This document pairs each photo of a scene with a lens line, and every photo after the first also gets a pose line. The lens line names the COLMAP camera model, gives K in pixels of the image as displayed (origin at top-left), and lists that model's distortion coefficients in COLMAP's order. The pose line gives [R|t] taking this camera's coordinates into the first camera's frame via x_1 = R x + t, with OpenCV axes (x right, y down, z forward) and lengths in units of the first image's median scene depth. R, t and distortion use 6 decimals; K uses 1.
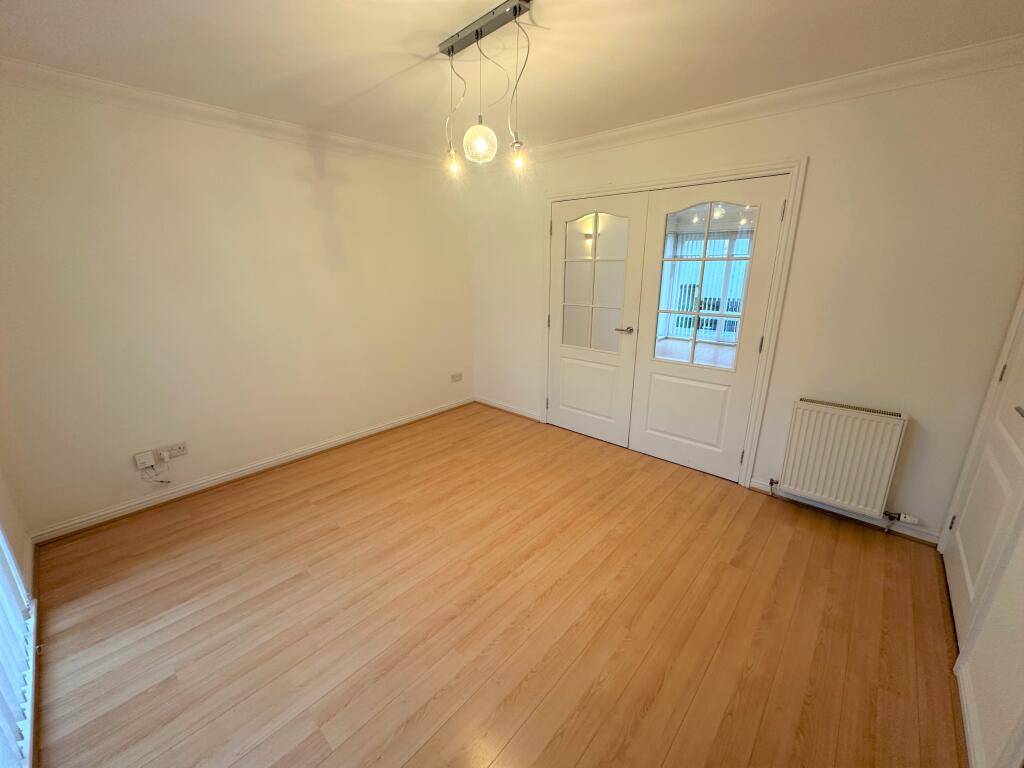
lens RADIAL K [[406.3, 0, 516.9], [0, 406.3, 380.4], [0, 0, 1]] dist [0.016661, 0.000059]
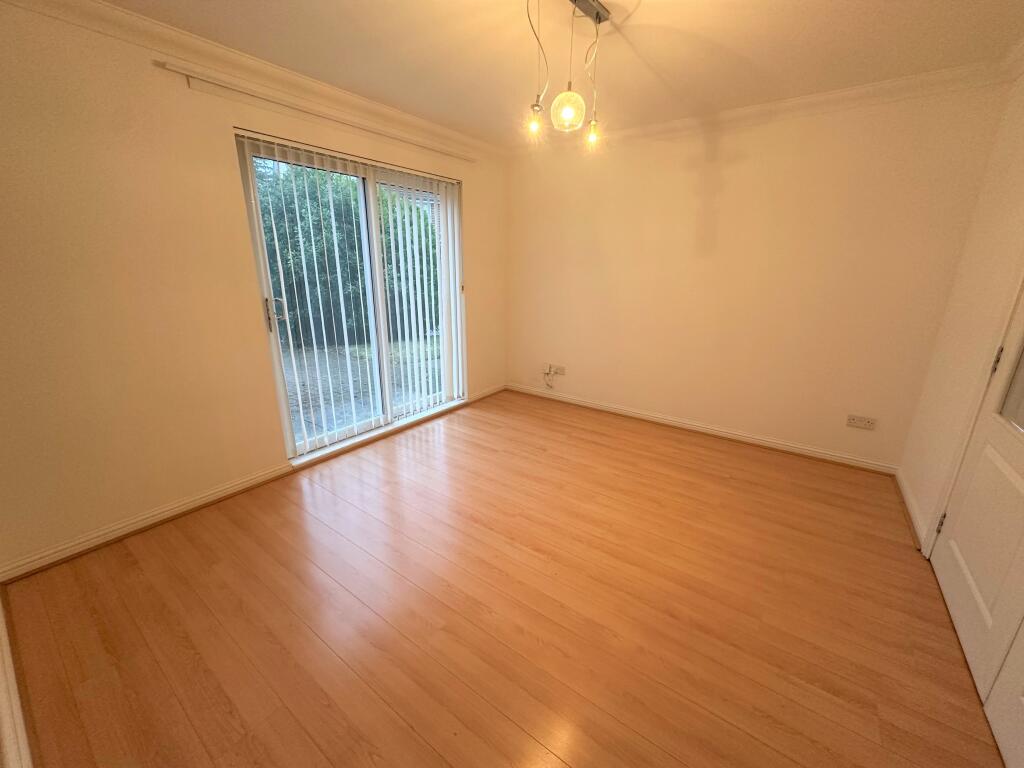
lens RADIAL K [[406.3, 0, 515.6], [0, 406.3, 384.1], [0, 0, 1]] dist [0.016661, 0.000059]
pose [[0.111533, 0.282267, -0.952830, 0.643508], [-0.280642, 0.928731, 0.242277, -0.110294], [0.953310, 0.240382, 0.182800, 0.544177]]
